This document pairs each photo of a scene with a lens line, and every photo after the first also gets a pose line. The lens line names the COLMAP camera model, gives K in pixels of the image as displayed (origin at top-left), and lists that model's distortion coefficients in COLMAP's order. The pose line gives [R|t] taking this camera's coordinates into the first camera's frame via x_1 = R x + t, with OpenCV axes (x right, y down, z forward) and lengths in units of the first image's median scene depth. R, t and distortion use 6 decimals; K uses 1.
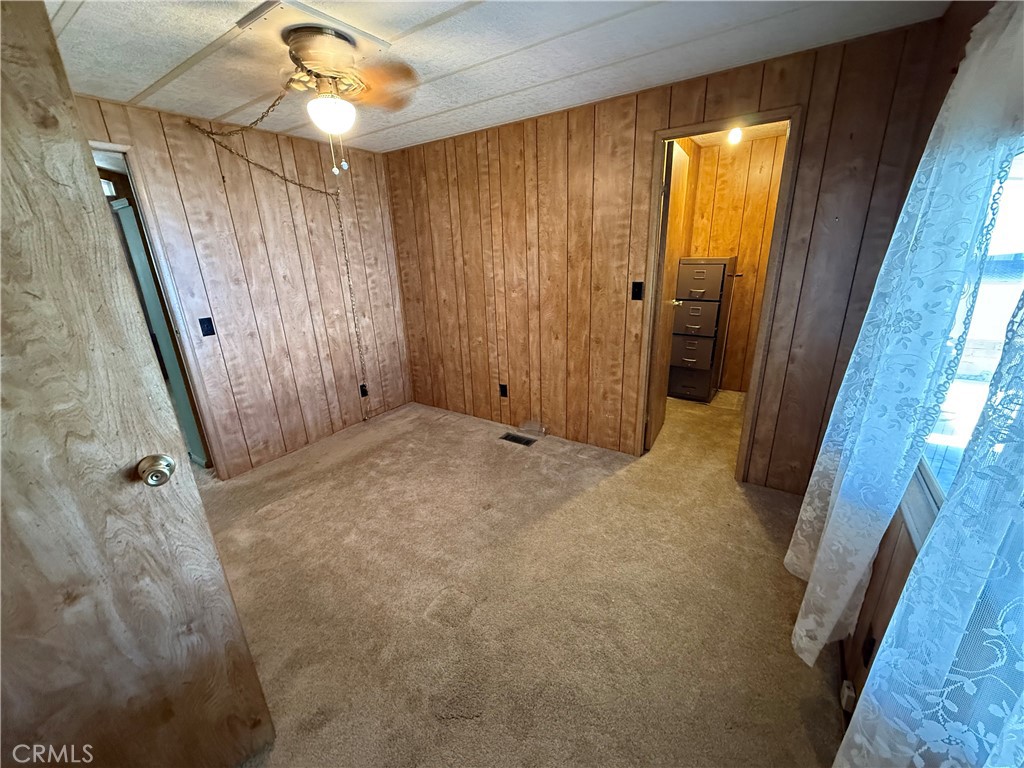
lens RADIAL K [[408.2, 0, 509.3], [0, 408.2, 383.7], [0, 0, 1]] dist [0.000368, -0.000003]
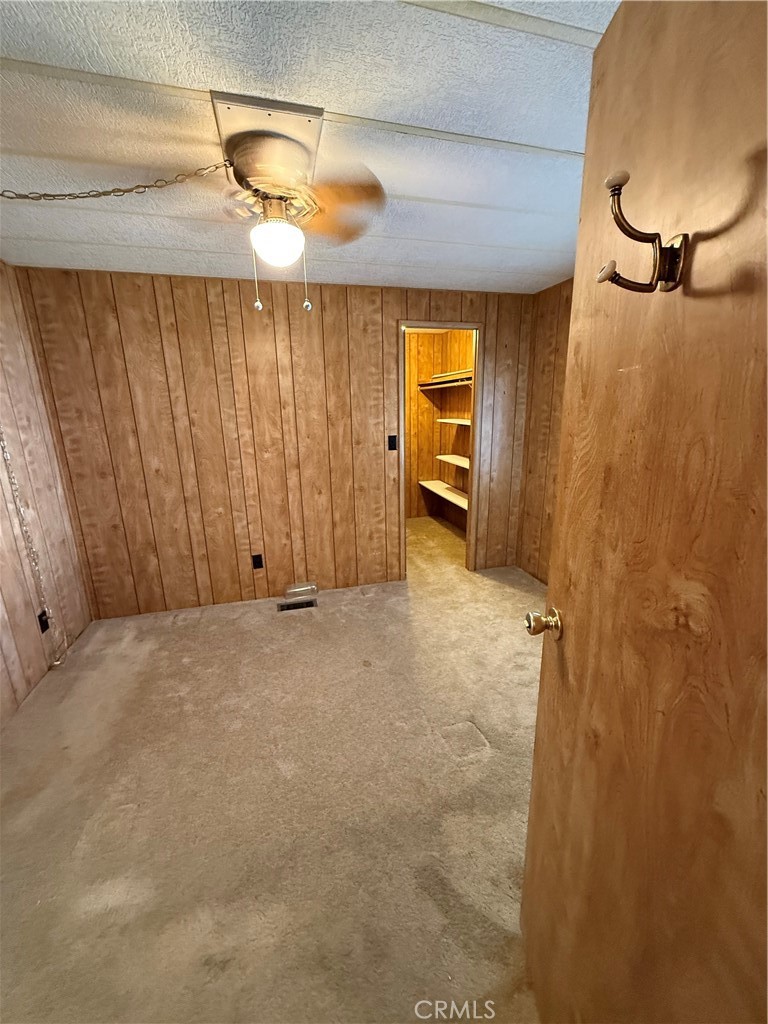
lens RADIAL K [[408.2, 0, 384.2], [0, 408.2, 509.3], [0, 0, 1]] dist [0.000368, -0.000003]
pose [[0.653487, -0.163195, 0.739136, -0.534859], [0.231661, 0.972746, 0.009958, -0.043838], [-0.720616, 0.164722, 0.673482, 0.194534]]
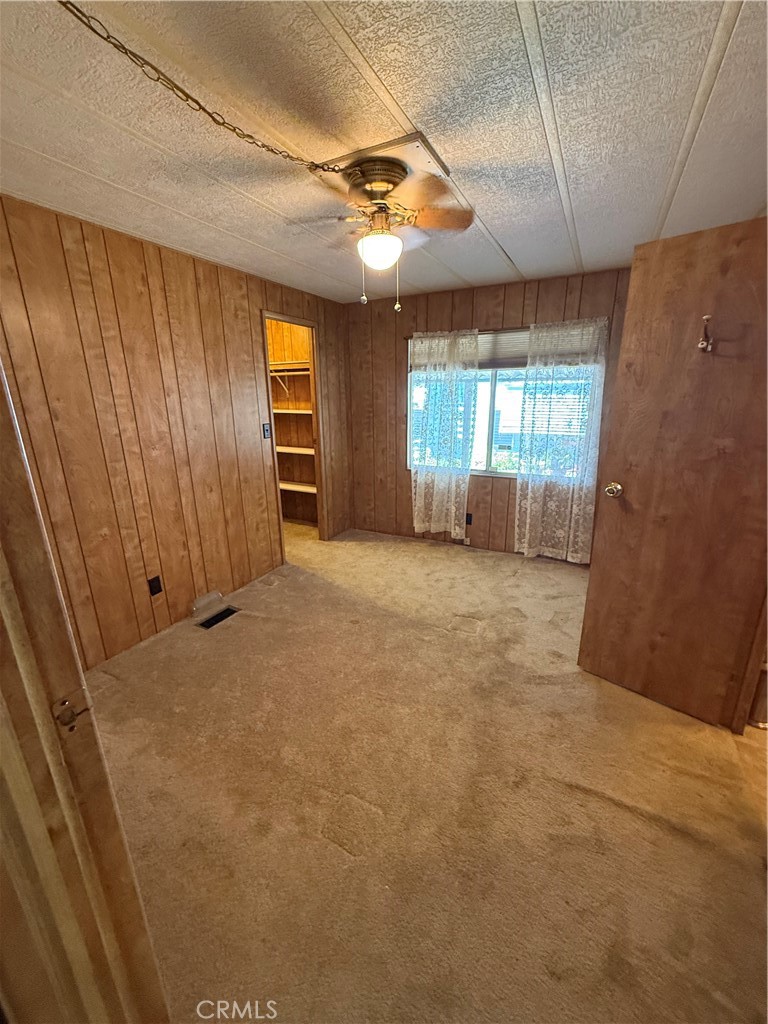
lens RADIAL K [[408.2, 0, 384.2], [0, 408.2, 509.3], [0, 0, 1]] dist [0.000368, -0.000003]
pose [[-0.114747, -0.235529, 0.965070, -0.821046], [0.327030, 0.908378, 0.260577, -0.182943], [-0.938022, 0.345507, -0.027209, 0.659008]]
